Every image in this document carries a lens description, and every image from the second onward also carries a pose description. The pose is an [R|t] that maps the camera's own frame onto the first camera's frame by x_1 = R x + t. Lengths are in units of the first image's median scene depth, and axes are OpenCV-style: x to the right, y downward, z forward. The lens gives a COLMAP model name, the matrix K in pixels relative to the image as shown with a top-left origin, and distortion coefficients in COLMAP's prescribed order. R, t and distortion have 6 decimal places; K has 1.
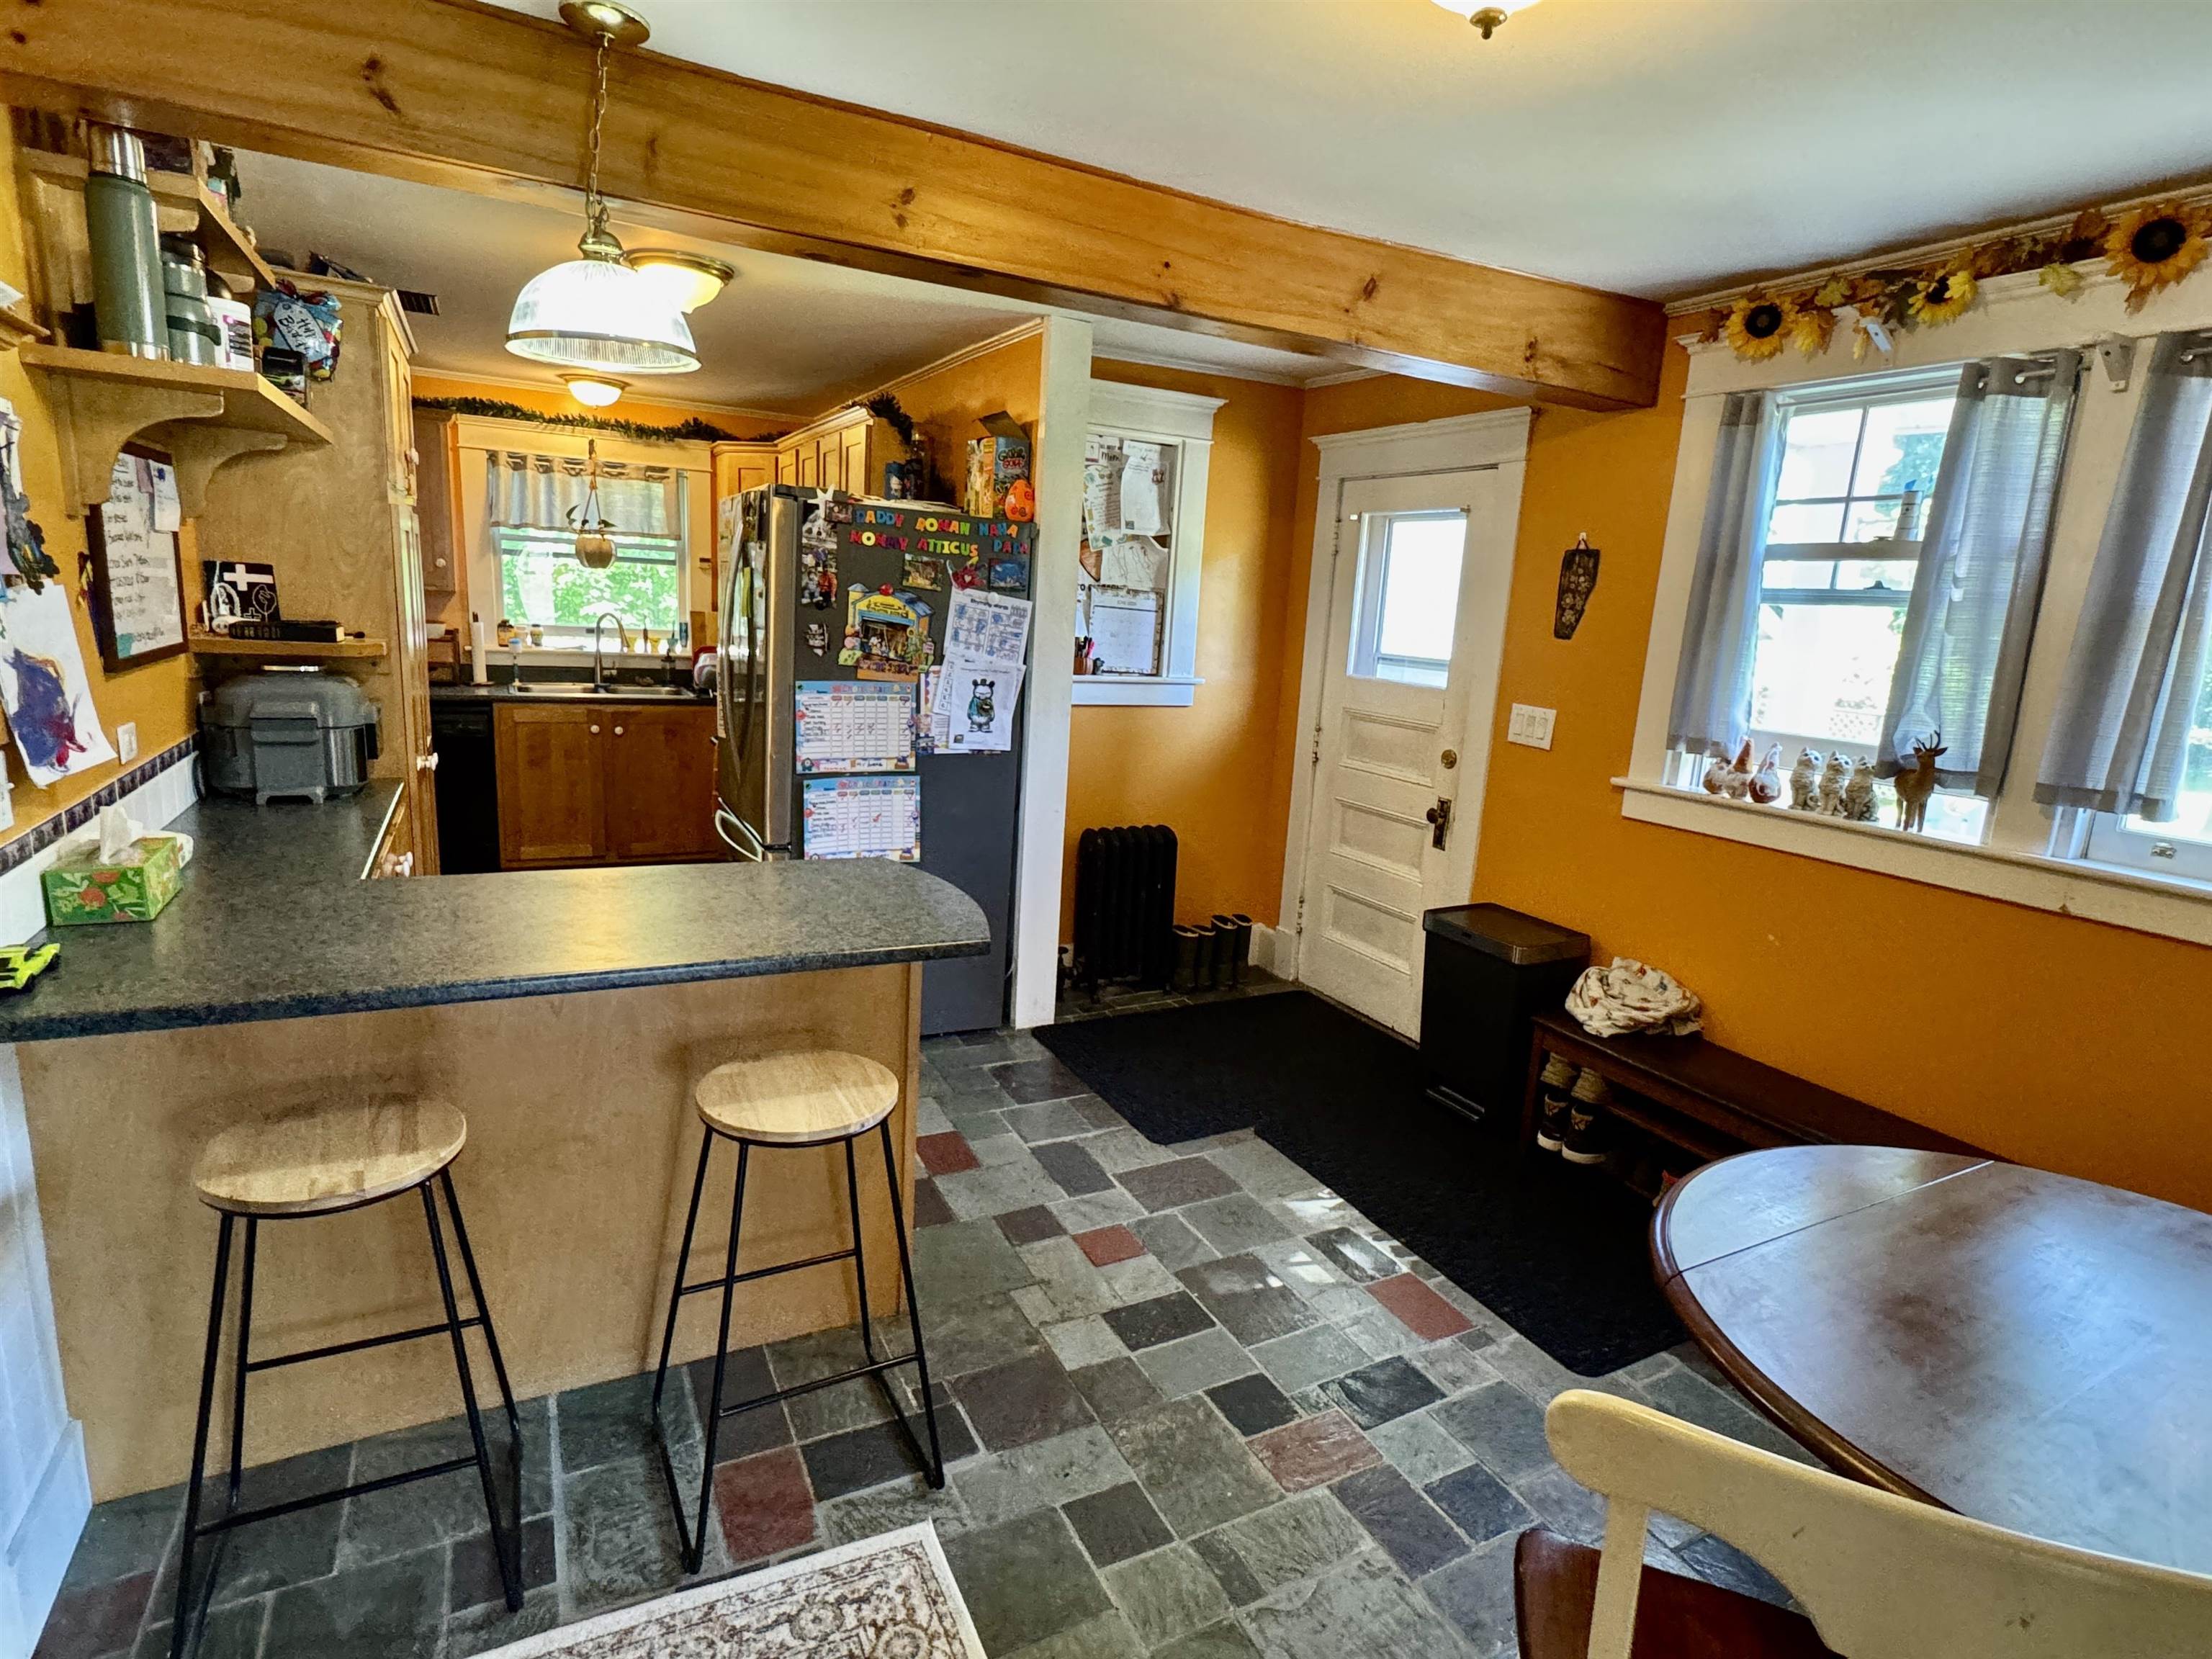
lens RADIAL K [[1139.5, 0, 1106.0], [0, 1139.5, 829.5], [0, 0, 1]] dist [0.000370, 0.002159]
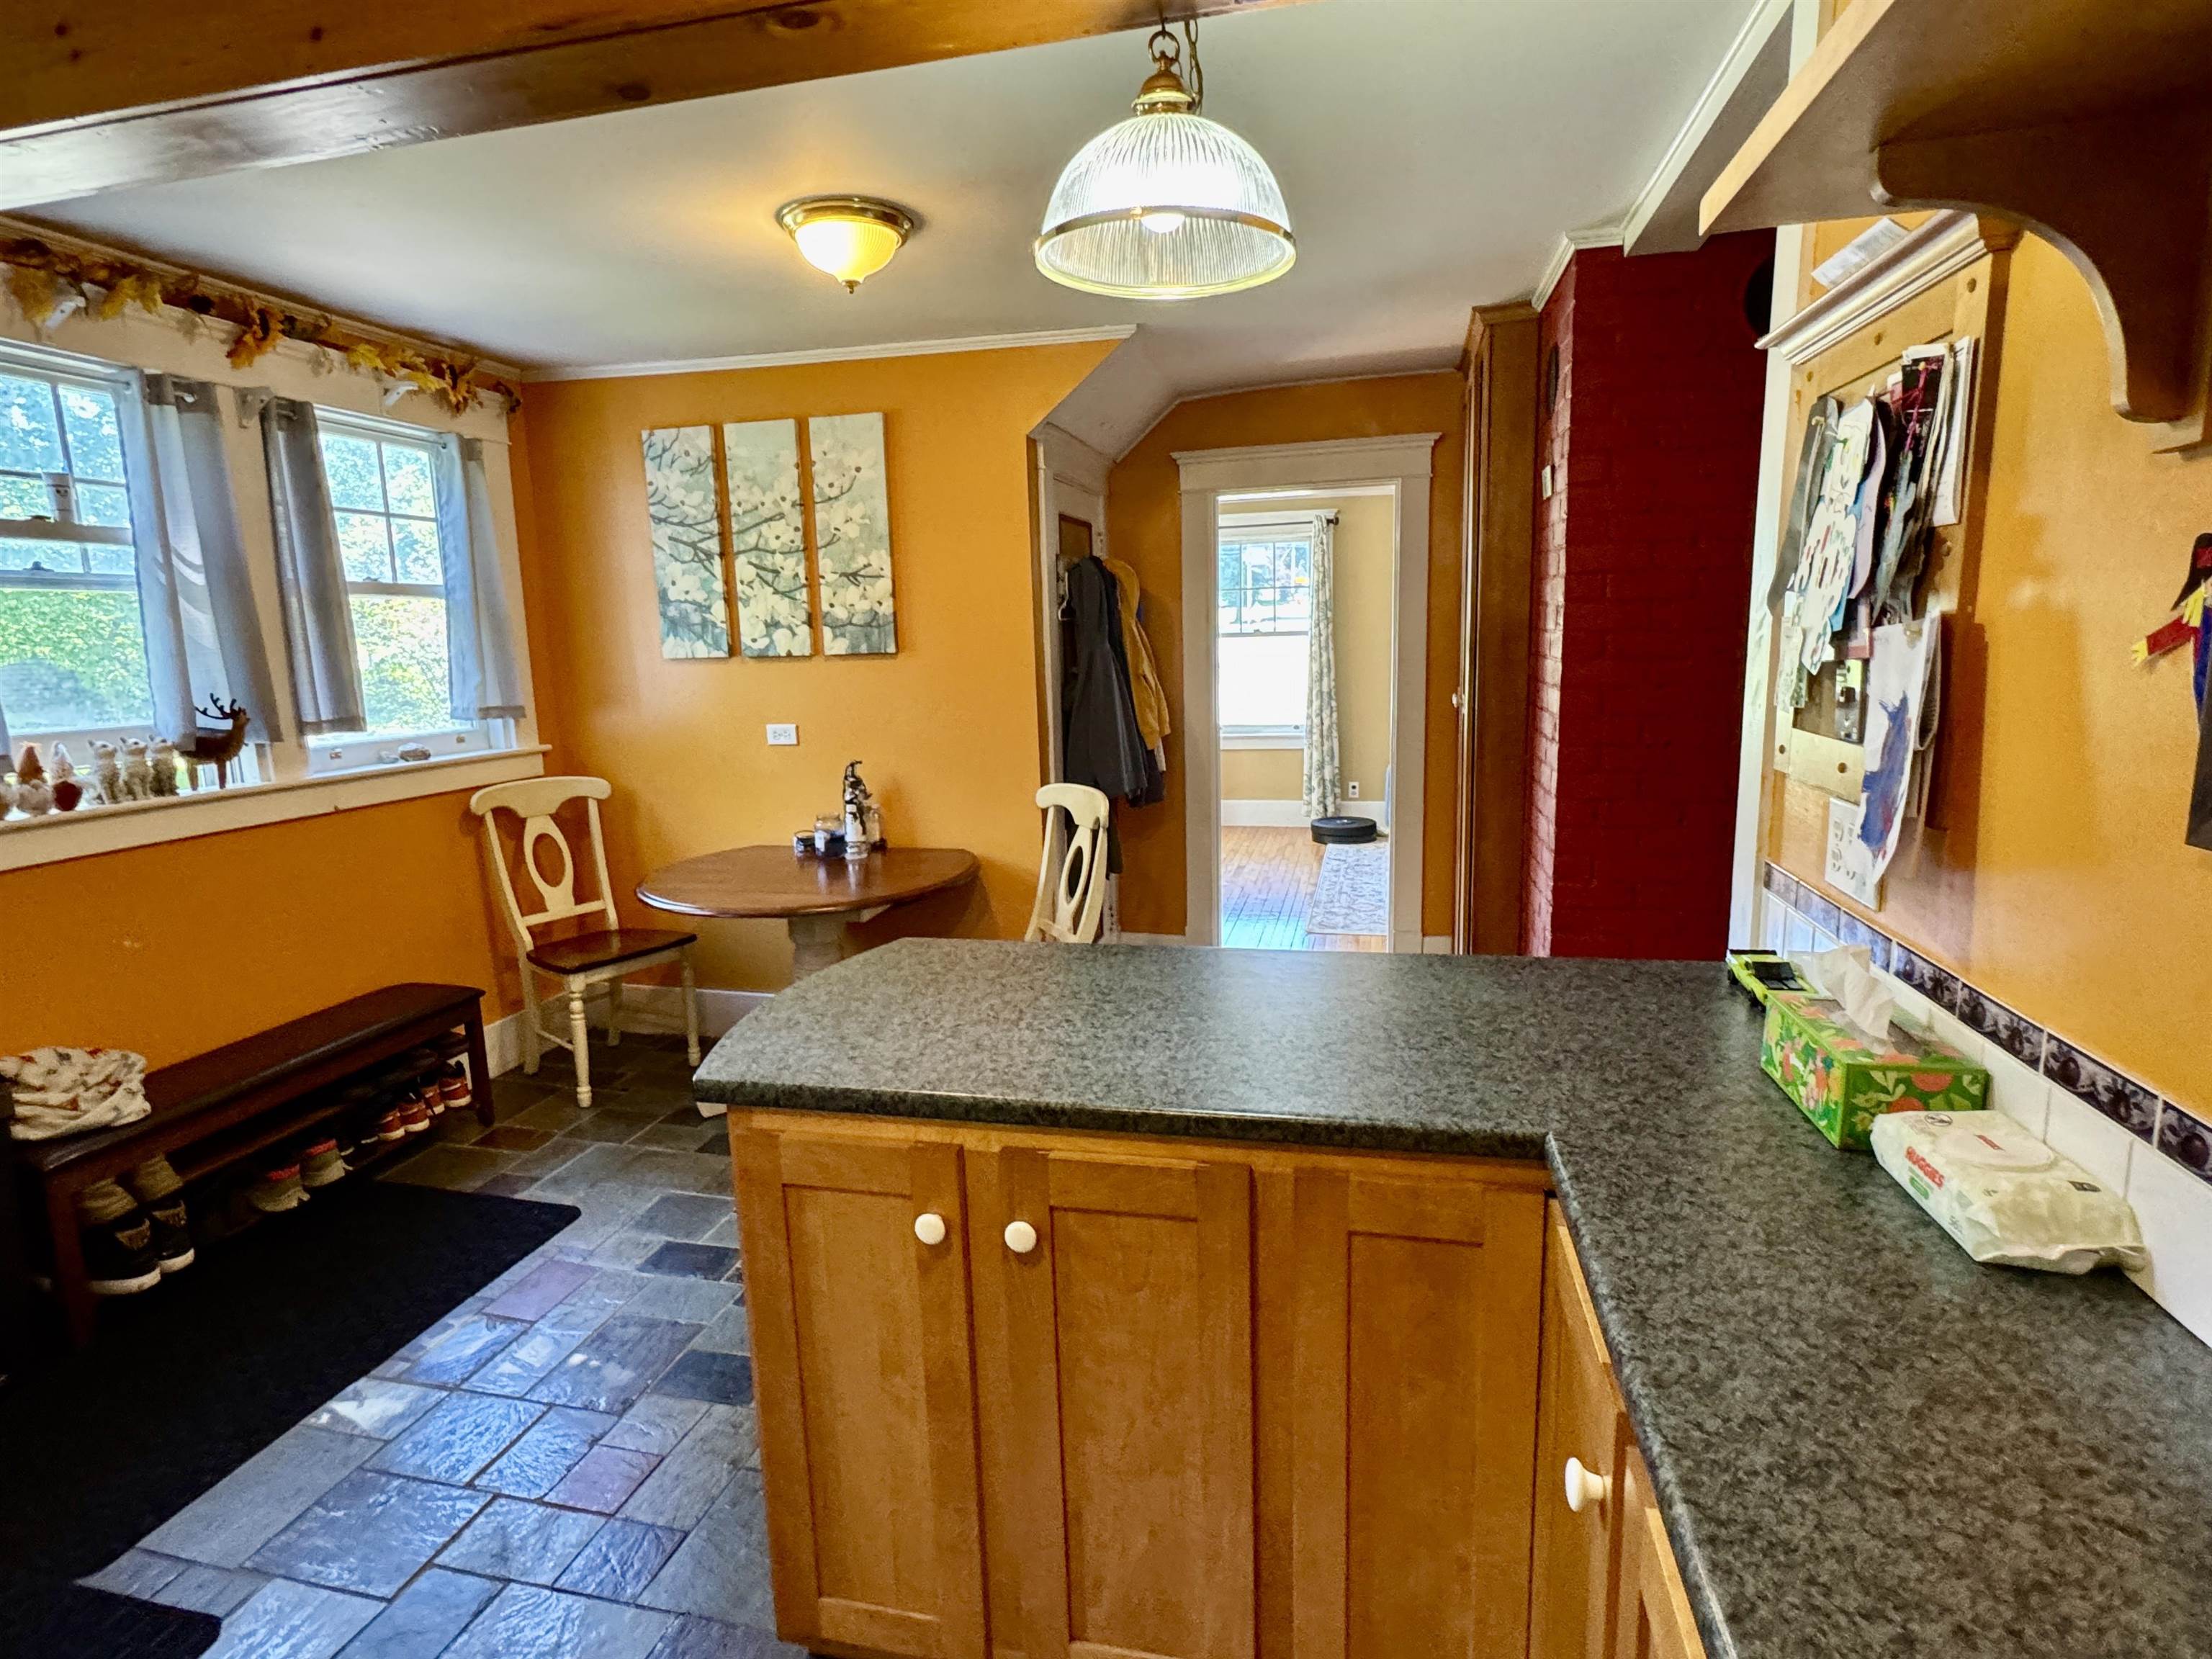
lens RADIAL K [[1139.5, 0, 1106.0], [0, 1139.5, 829.5], [0, 0, 1]] dist [0.000370, 0.002159]
pose [[-0.757015, -0.148815, 0.636225, -0.693299], [0.111563, 0.929981, 0.350269, -0.262839], [-0.643802, 0.336138, -0.687408, 1.241886]]
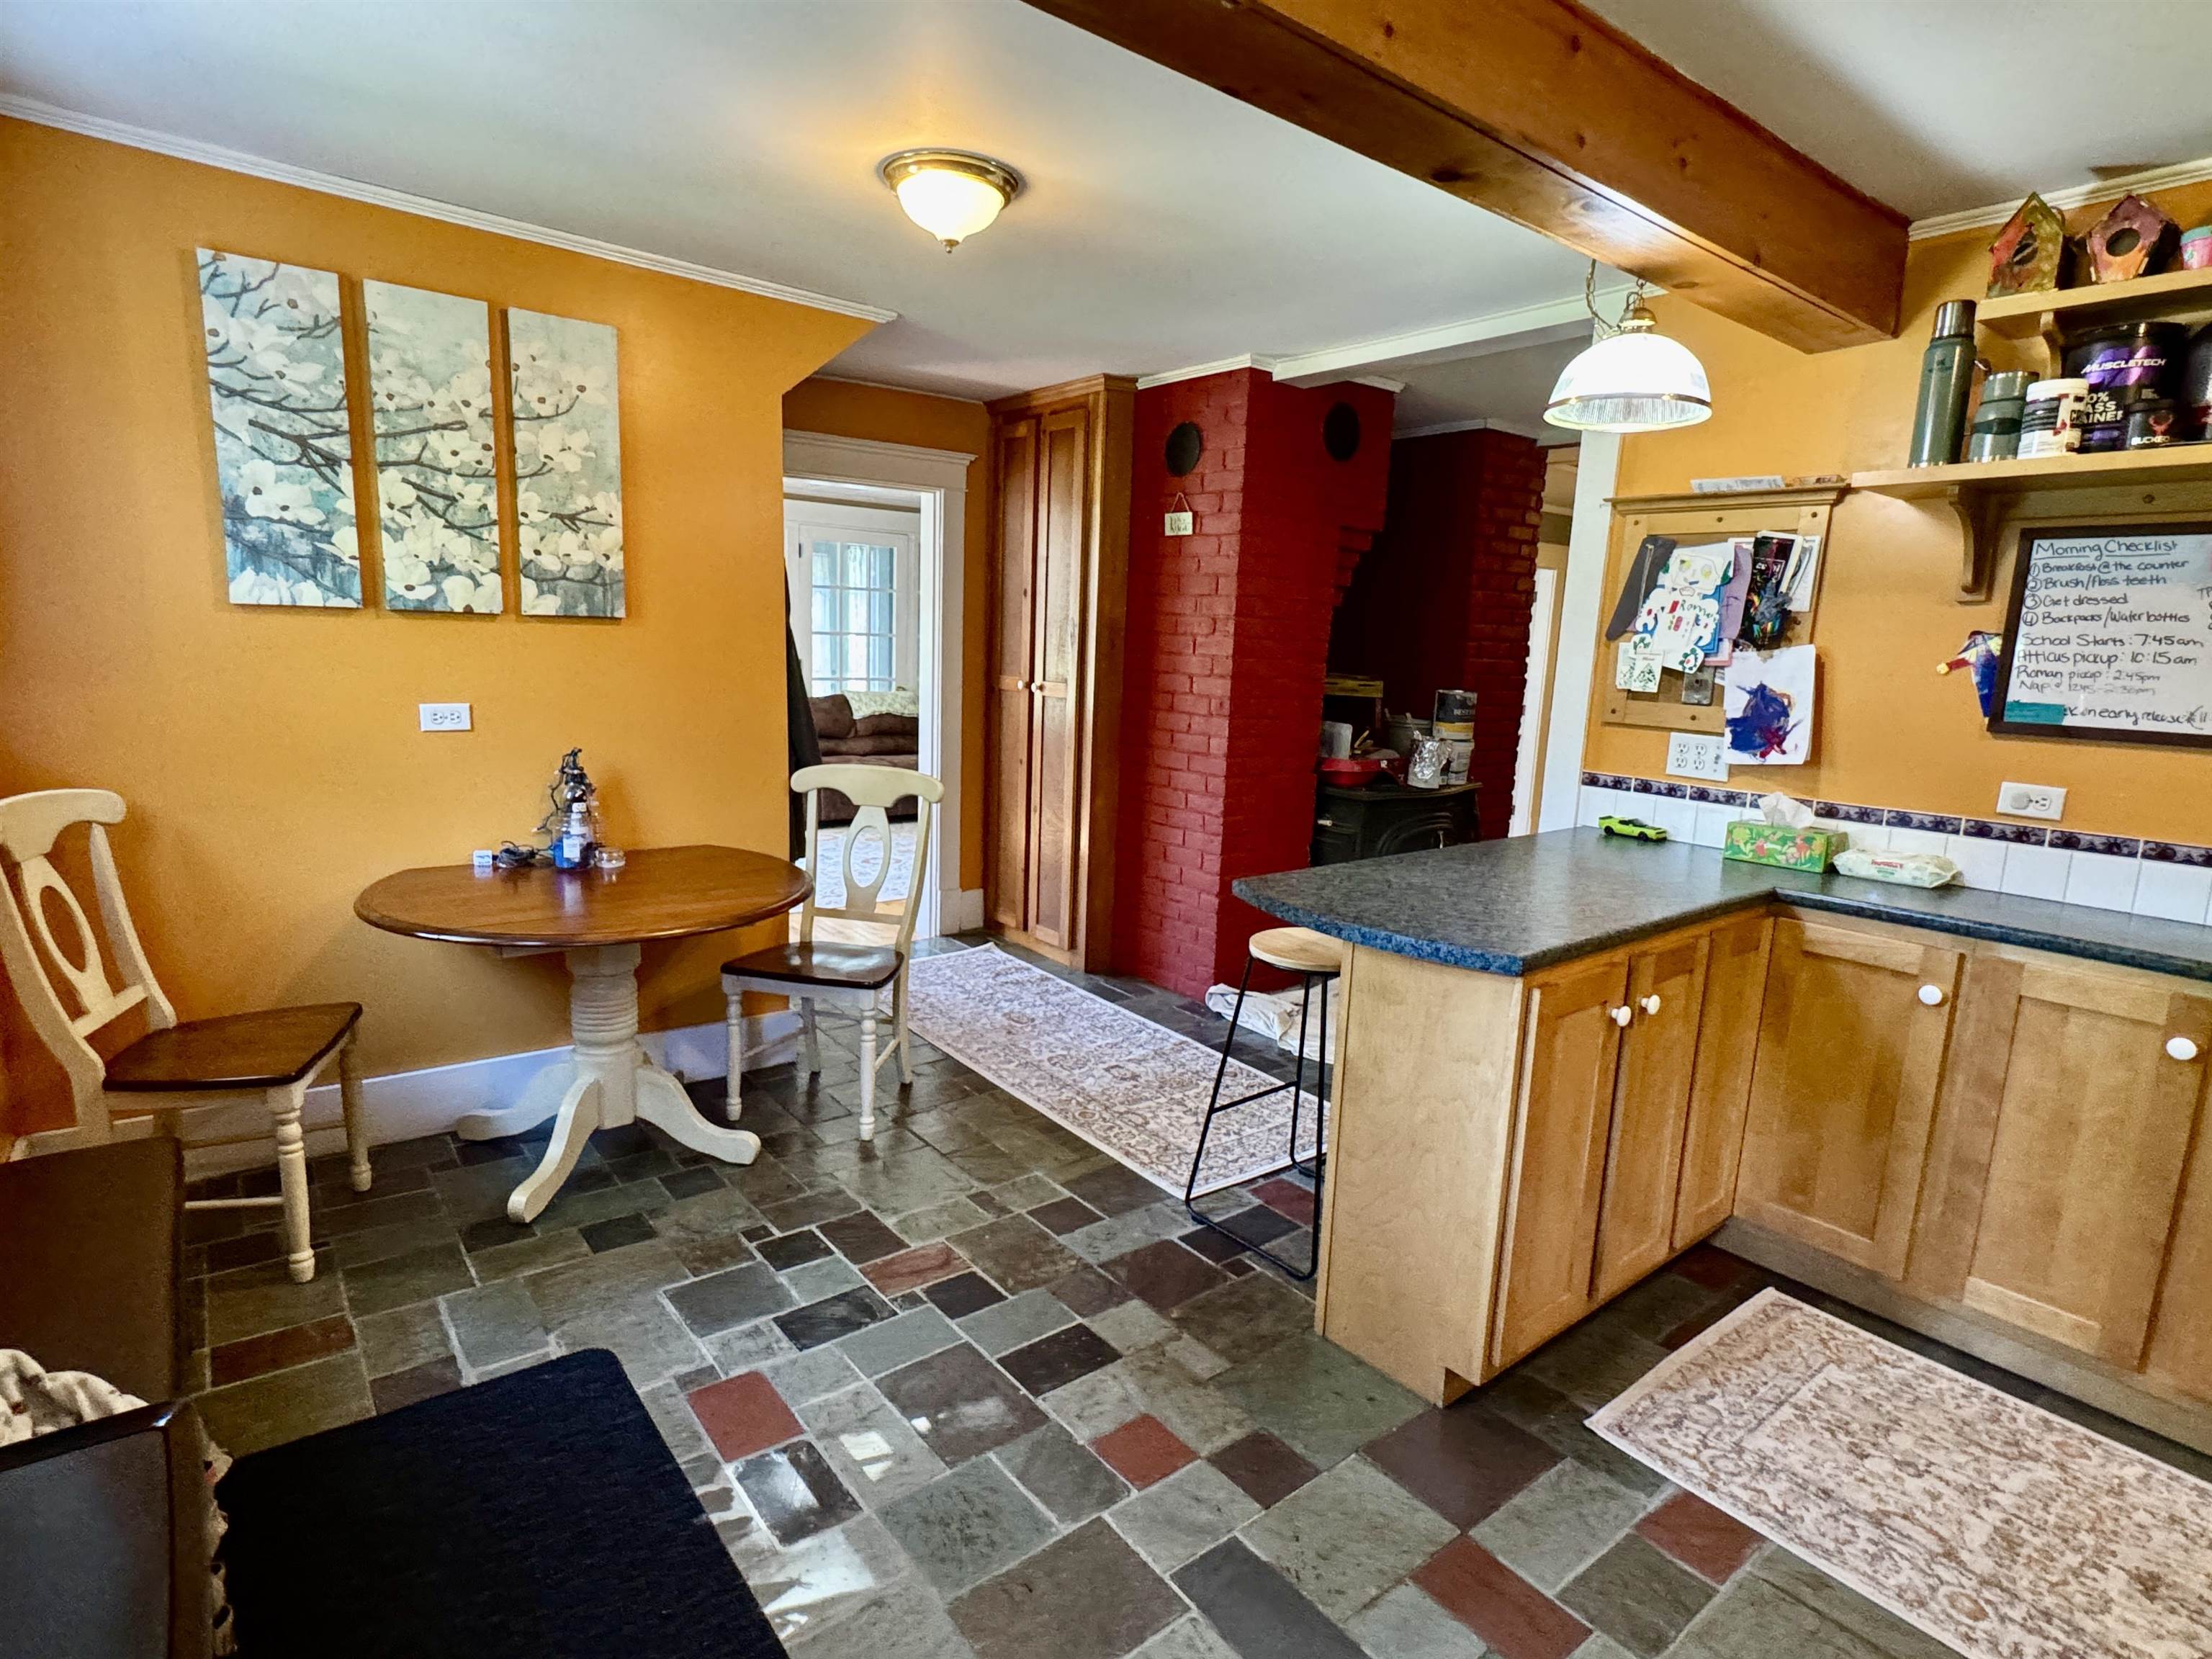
lens RADIAL K [[1139.5, 0, 1106.0], [0, 1139.5, 829.5], [0, 0, 1]] dist [0.000370, 0.002159]
pose [[-0.977782, -0.065875, -0.199006, 0.211745], [-0.132854, 0.929073, 0.345215, -0.271753], [0.162150, 0.363983, -0.917182, 1.628164]]
